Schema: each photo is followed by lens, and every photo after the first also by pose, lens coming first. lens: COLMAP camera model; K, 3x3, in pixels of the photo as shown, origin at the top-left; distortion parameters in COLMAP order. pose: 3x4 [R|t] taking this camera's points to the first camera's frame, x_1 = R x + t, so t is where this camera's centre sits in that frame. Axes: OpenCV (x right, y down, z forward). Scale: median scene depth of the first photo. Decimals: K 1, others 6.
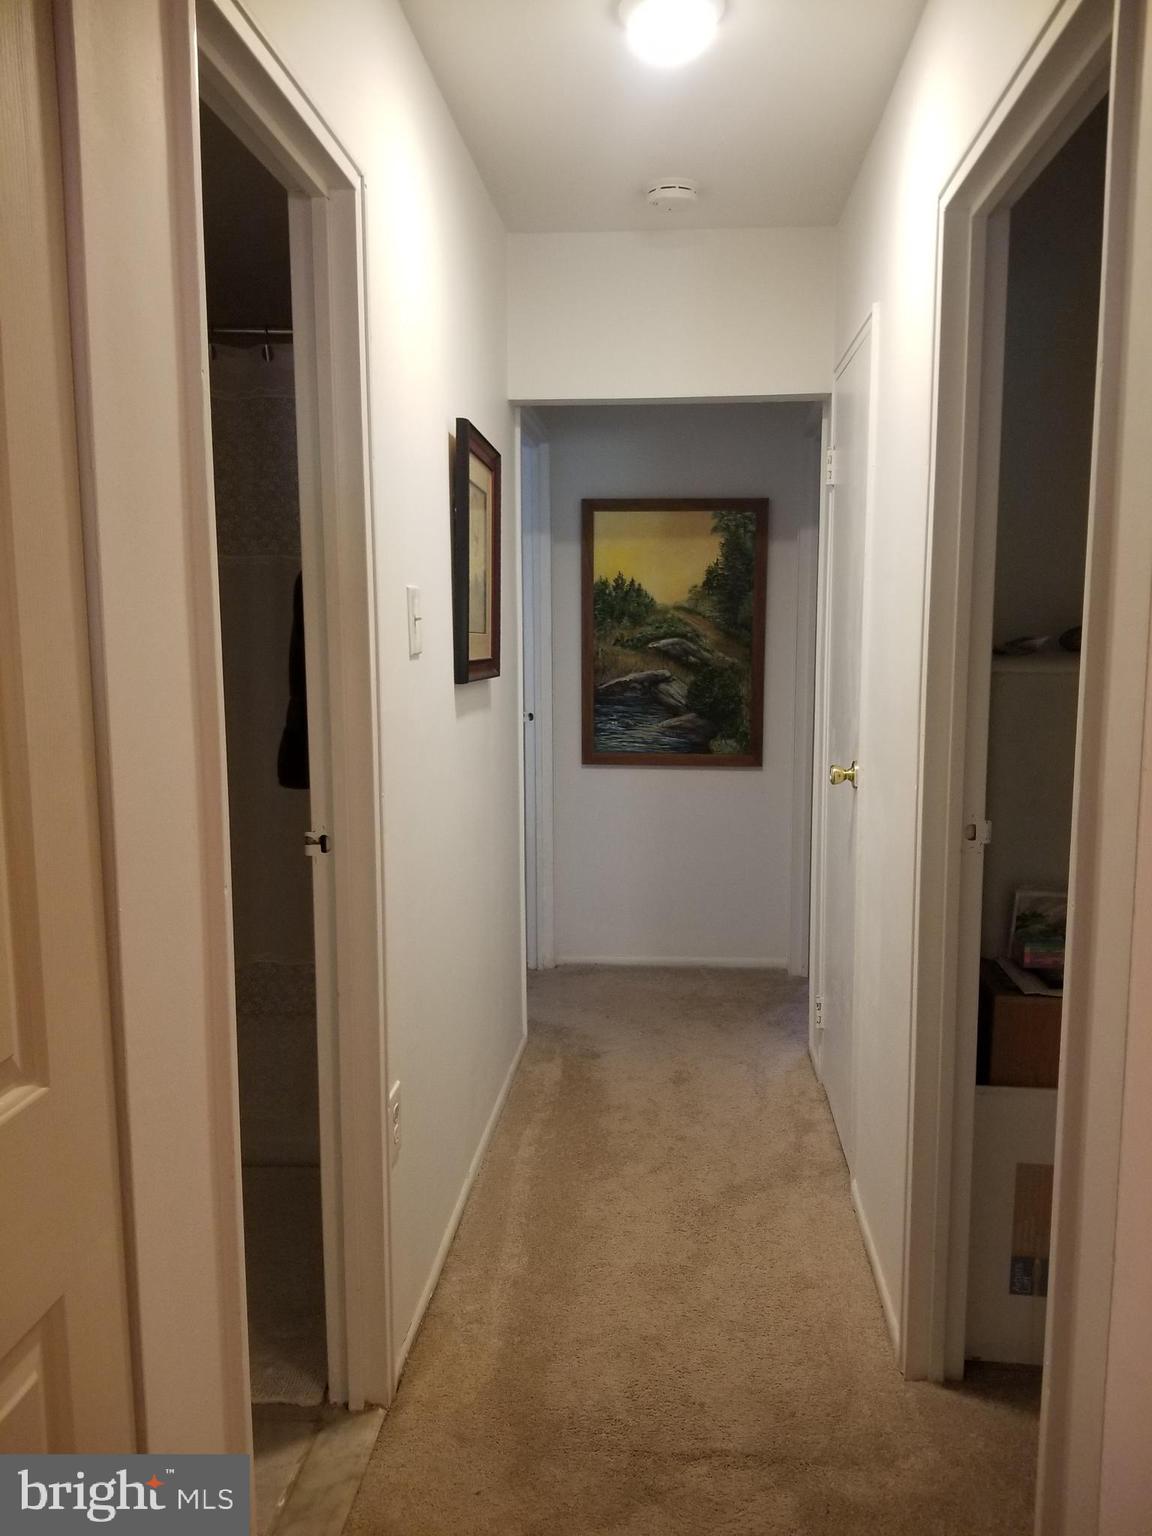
lens RADIAL K [[1202.7, 0, 577.2], [0, 1202.7, 770.8], [0, 0, 1]] dist [0.041349, -0.062269]
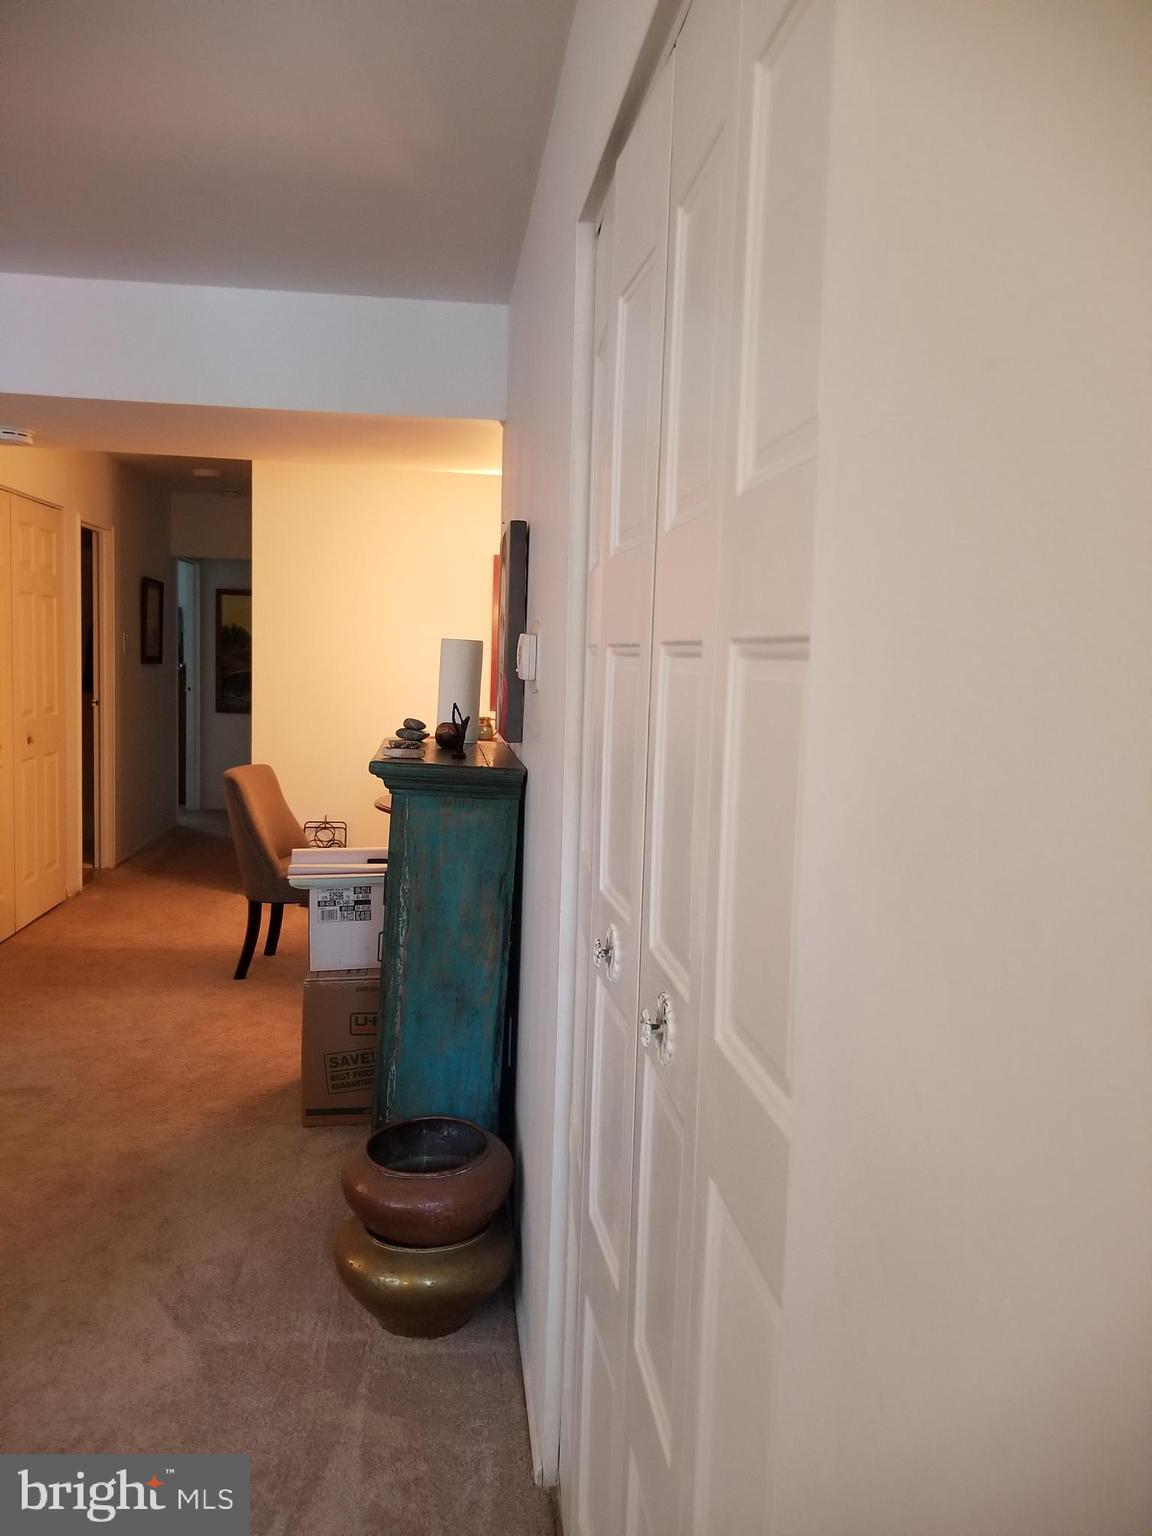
lens RADIAL K [[1202.7, 0, 575.8], [0, 1202.7, 764.3], [0, 0, 1]] dist [0.041349, -0.062269]
pose [[0.979717, 0.018725, 0.199507, 0.212506], [-0.012279, 0.999363, -0.033499, 0.158139], [-0.200008, 0.030370, 0.979324, -1.267676]]
